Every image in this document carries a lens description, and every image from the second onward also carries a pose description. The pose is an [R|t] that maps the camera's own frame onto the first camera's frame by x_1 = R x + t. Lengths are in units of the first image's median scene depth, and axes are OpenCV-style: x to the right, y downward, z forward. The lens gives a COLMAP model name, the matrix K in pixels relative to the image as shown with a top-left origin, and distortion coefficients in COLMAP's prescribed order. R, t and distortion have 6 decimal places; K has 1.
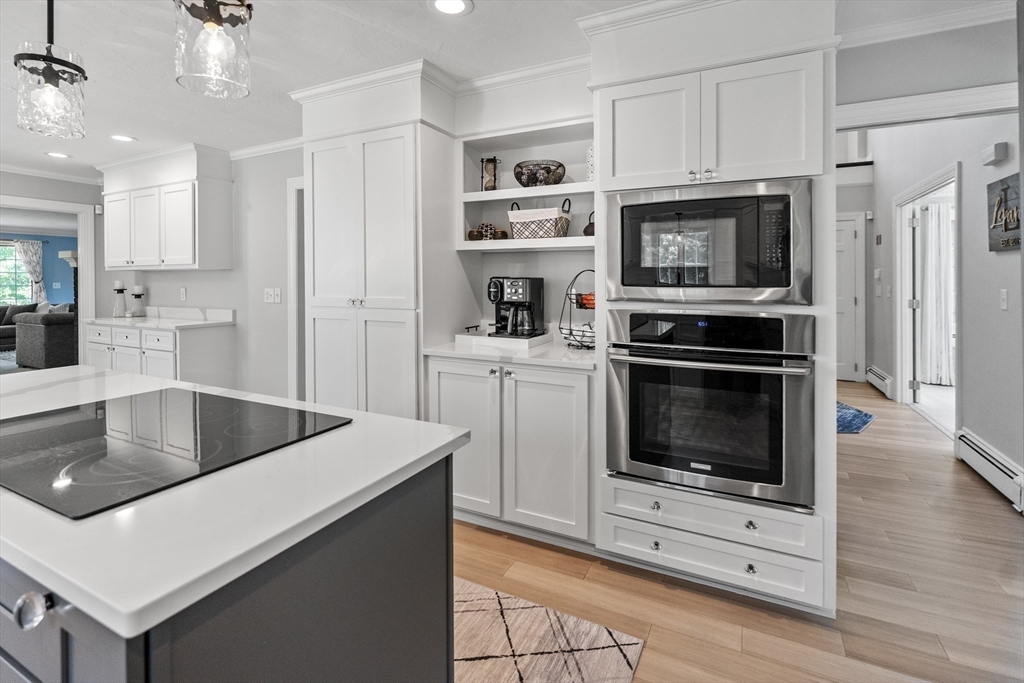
lens RADIAL K [[479.8, 0, 508.0], [0, 479.8, 282.0], [0, 0, 1]] dist [-0.005056, 0.001446]
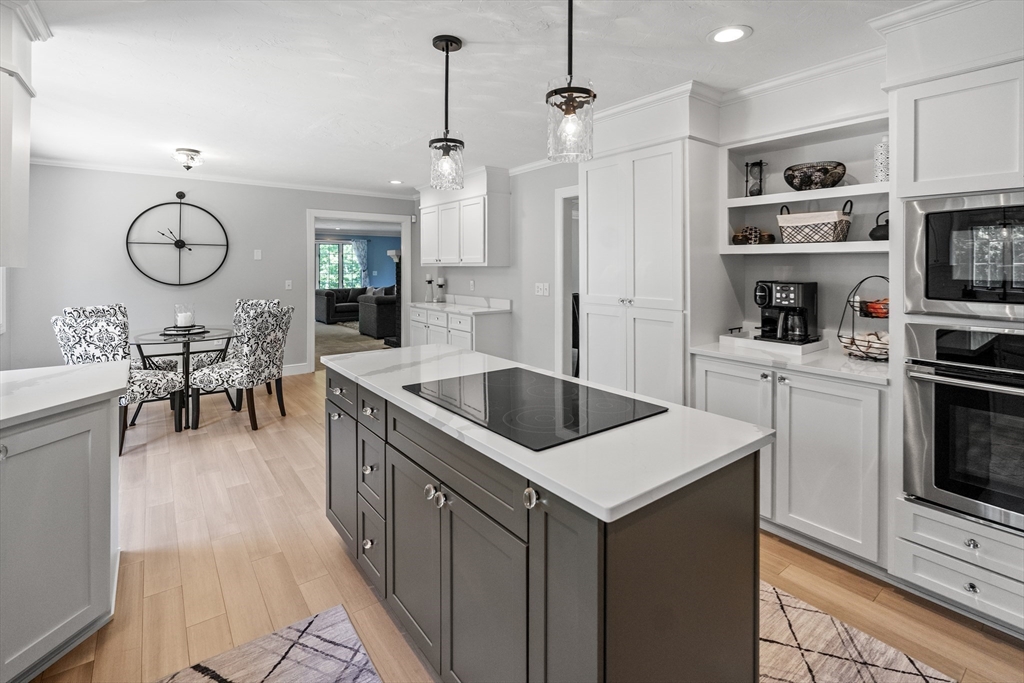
lens RADIAL K [[479.8, 0, 520.1], [0, 479.8, 269.1], [0, 0, 1]] dist [-0.005056, 0.001446]
pose [[0.905094, 0.006397, -0.425164, -0.066848], [-0.006372, 0.999979, 0.001481, -0.037807], [0.425164, 0.001368, 0.905115, -0.144989]]
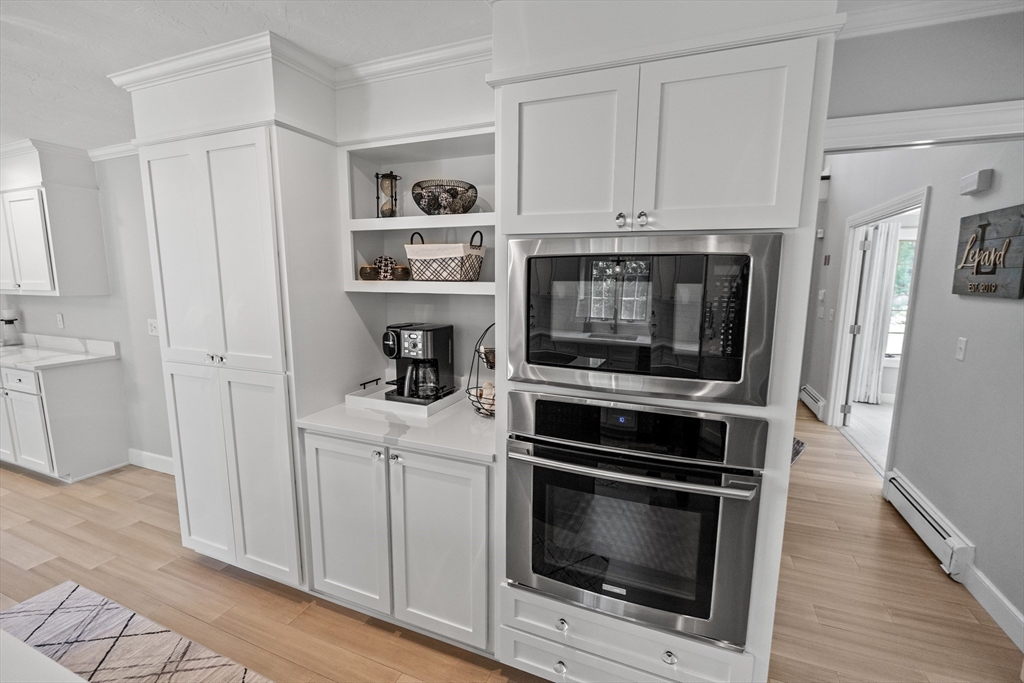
lens RADIAL K [[457.9, 0, 502.4], [0, 457.9, 349.3], [0, 0, 1]] dist [-0.003556, 0.000335]
pose [[0.997759, -0.001125, 0.066907, 0.122894], [-0.008792, 0.988988, 0.147735, -0.099556], [-0.066337, -0.147992, 0.986761, 0.233559]]
